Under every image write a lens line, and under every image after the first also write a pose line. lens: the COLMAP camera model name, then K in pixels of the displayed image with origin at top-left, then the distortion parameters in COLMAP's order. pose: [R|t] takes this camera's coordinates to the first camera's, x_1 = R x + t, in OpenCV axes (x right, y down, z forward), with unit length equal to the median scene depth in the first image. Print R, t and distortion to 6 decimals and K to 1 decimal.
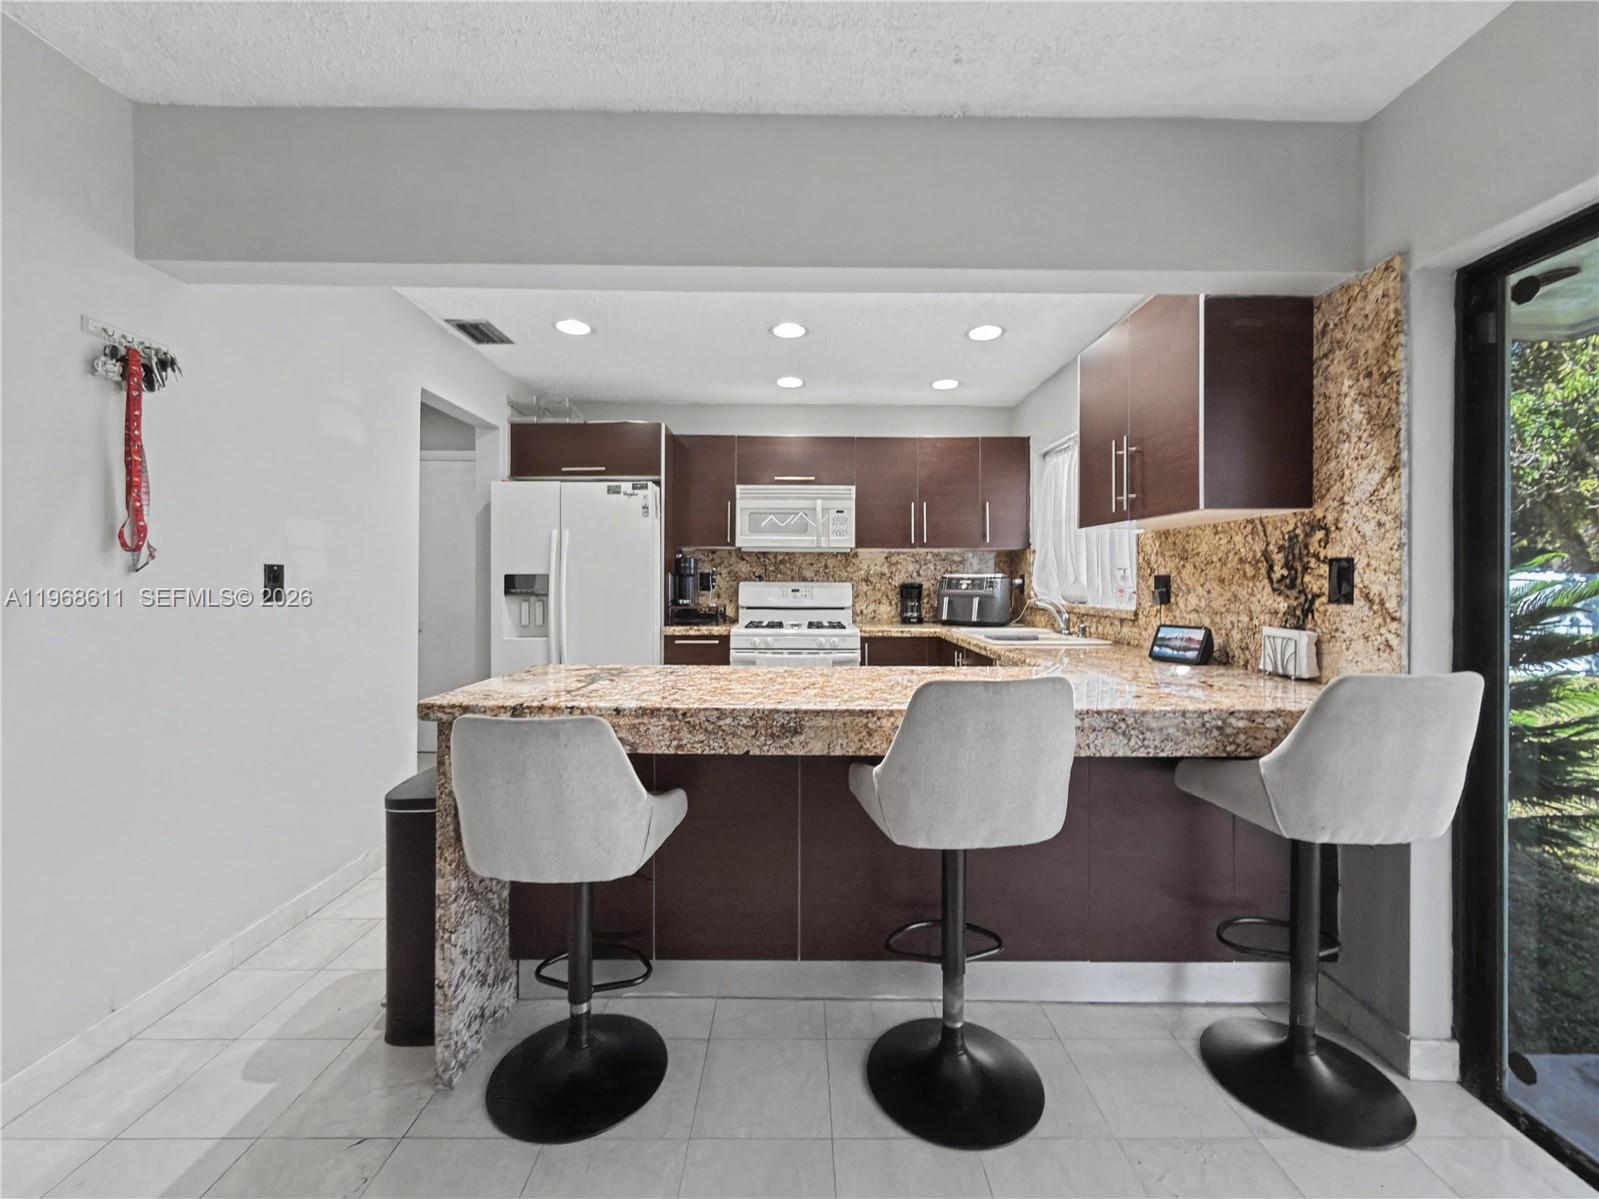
lens RADIAL K [[657.9, 0, 797.5], [0, 657.9, 577.2], [0, 0, 1]] dist [-0.001521, -0.000438]
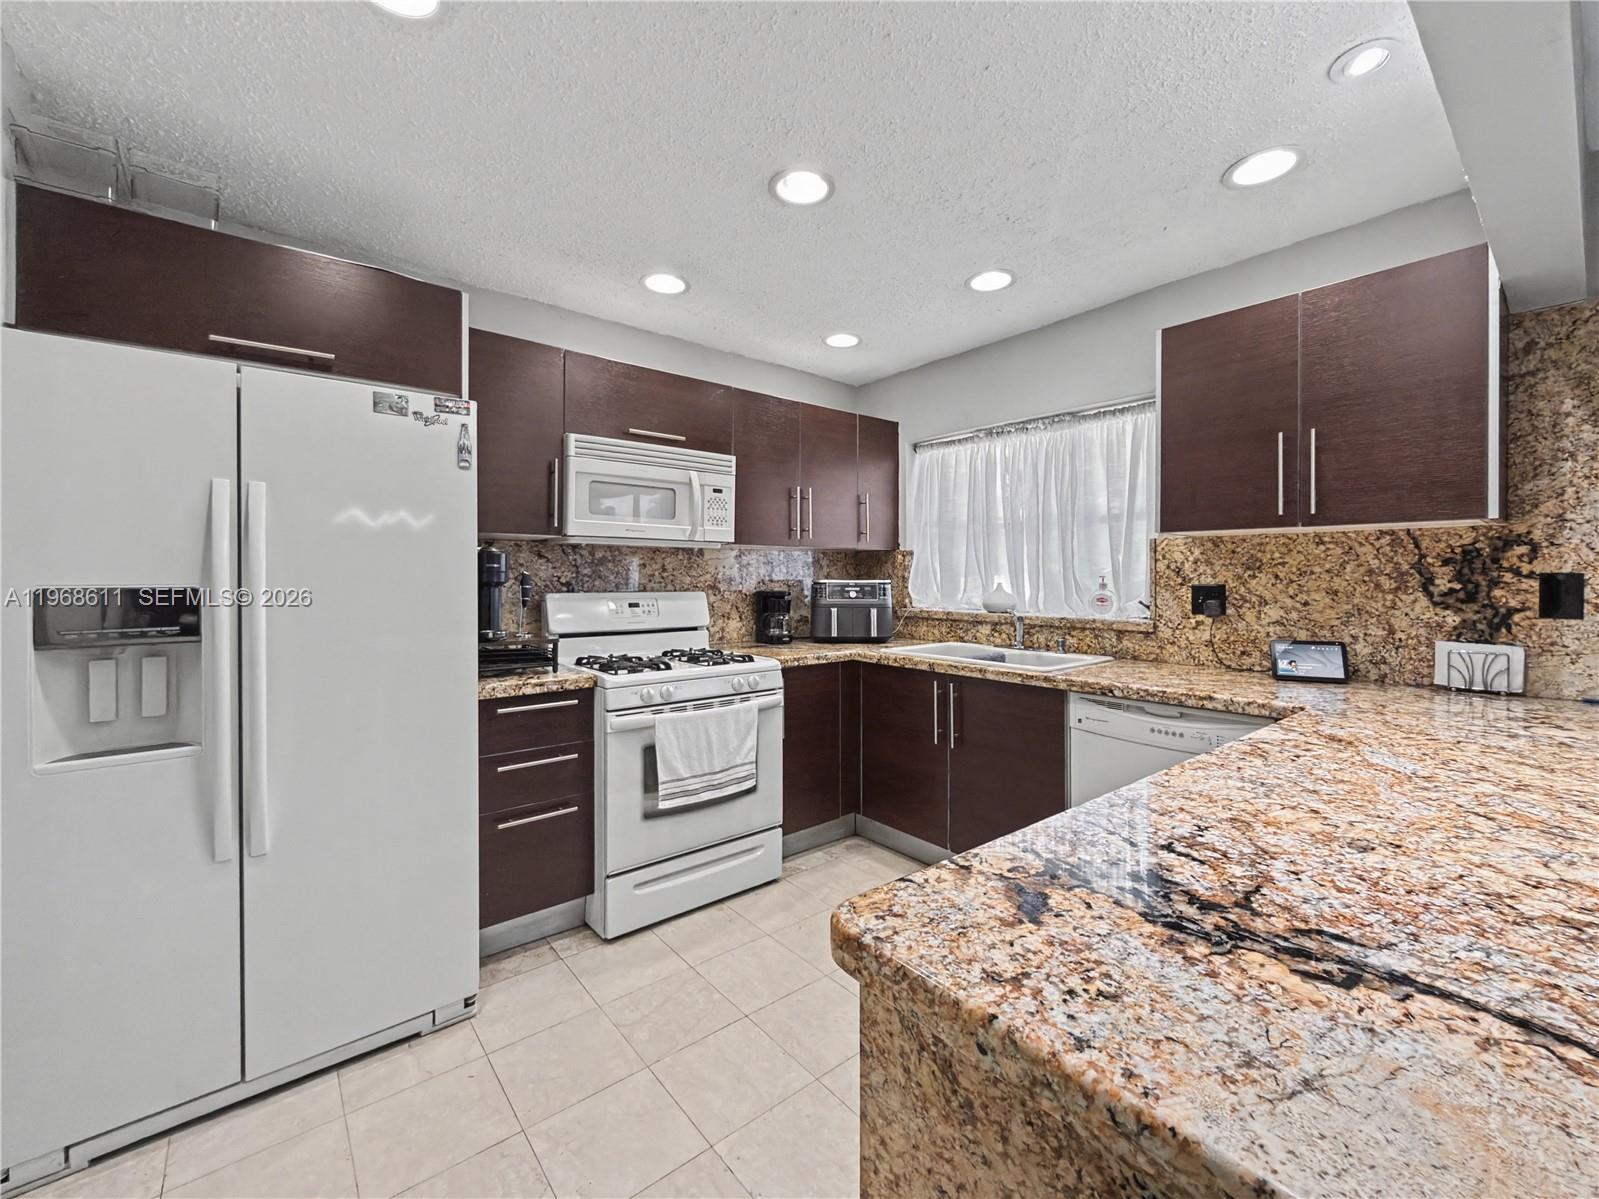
lens RADIAL K [[657.9, 0, 797.5], [0, 657.9, 577.2], [0, 0, 1]] dist [-0.001521, -0.000438]
pose [[0.772991, -0.004535, 0.634400, -0.632429], [0.000185, 0.999976, 0.006923, -0.026609], [-0.634416, -0.005235, 0.772974, 0.828488]]
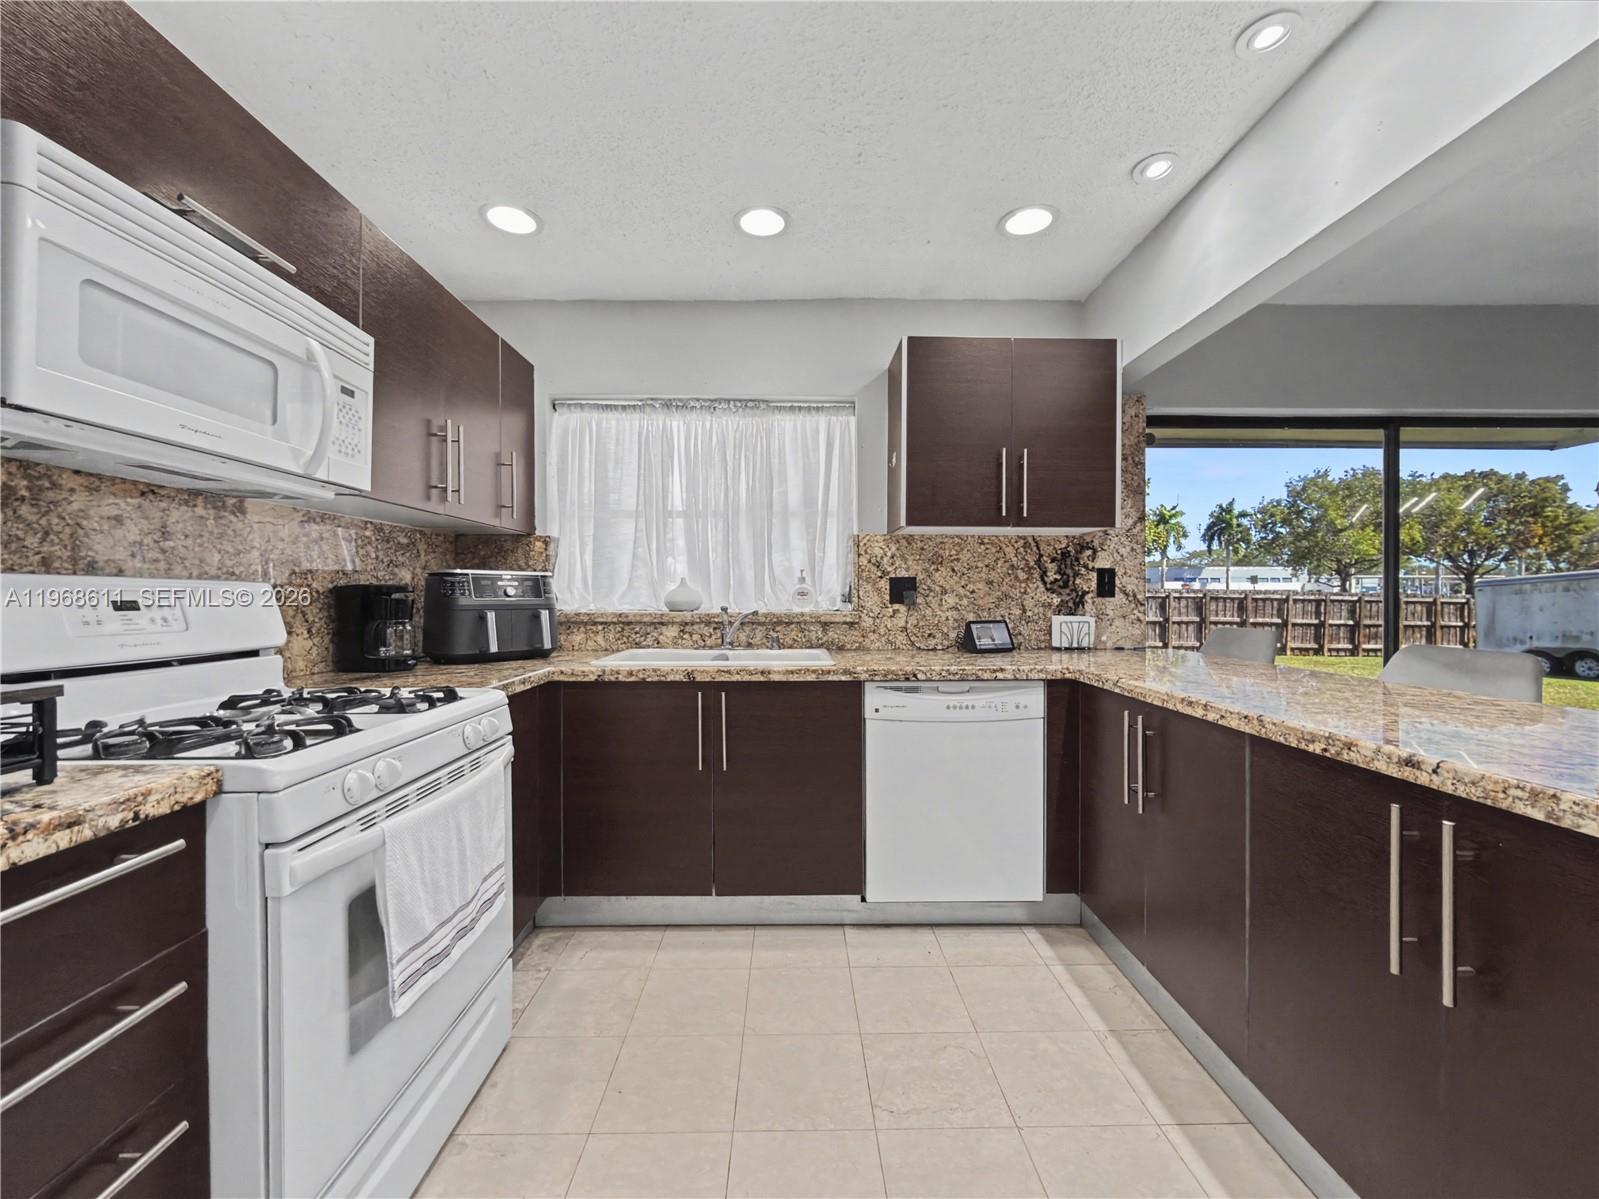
lens RADIAL K [[652.8, 0, 799.5], [0, 652.8, 599.5], [0, 0, 1]] dist [0.001267, -0.000177]
pose [[-0.014738, -0.011001, 0.999831, -0.636538], [-0.004644, 0.999929, 0.010934, 0.027713], [-0.999881, -0.004482, -0.014788, 1.514996]]
